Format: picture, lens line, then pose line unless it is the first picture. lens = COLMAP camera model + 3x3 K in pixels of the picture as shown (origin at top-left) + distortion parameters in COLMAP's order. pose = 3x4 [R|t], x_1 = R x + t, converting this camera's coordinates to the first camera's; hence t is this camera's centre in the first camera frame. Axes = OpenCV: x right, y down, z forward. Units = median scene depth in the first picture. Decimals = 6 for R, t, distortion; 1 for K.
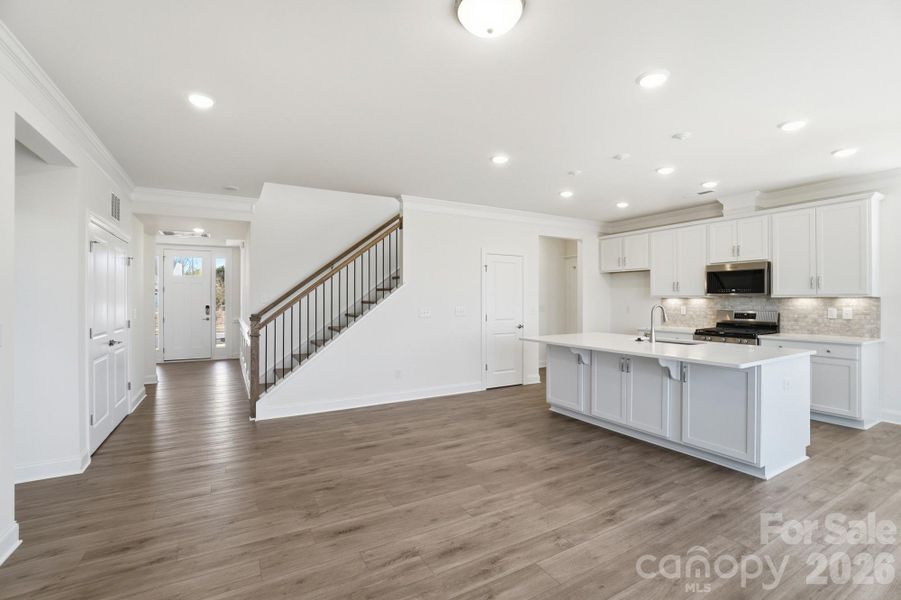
lens RADIAL K [[400.1, 0, 446.0], [0, 400.1, 297.4], [0, 0, 1]] dist [-0.062247, 0.022048]
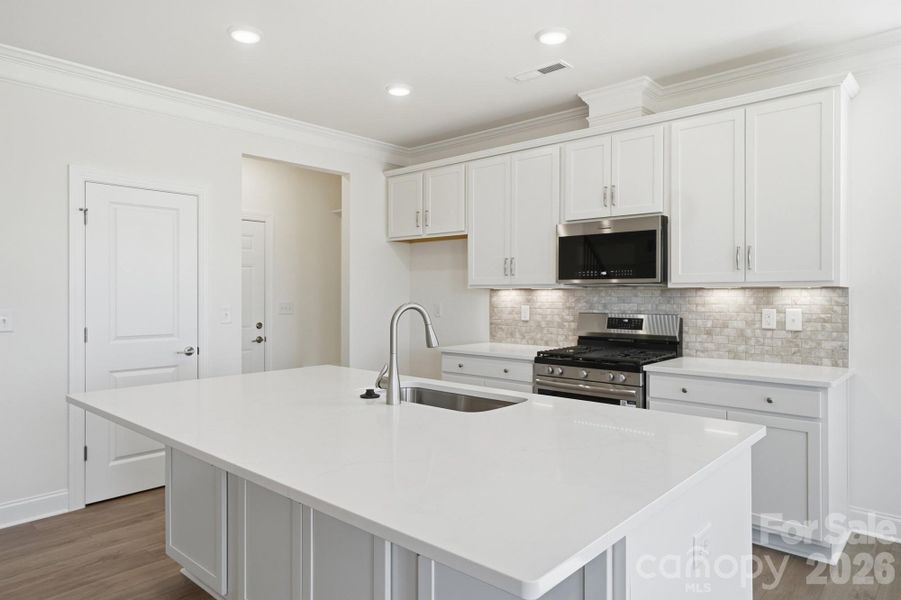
lens RADIAL K [[572.4, 0, 450.1], [0, 572.4, 289.8], [0, 0, 1]] dist [-0.001601, -0.000158]
pose [[0.946100, 0.004538, 0.323842, 0.318011], [-0.004128, 0.999990, -0.001955, 0.005256], [-0.323847, 0.000513, 0.946109, 0.372358]]
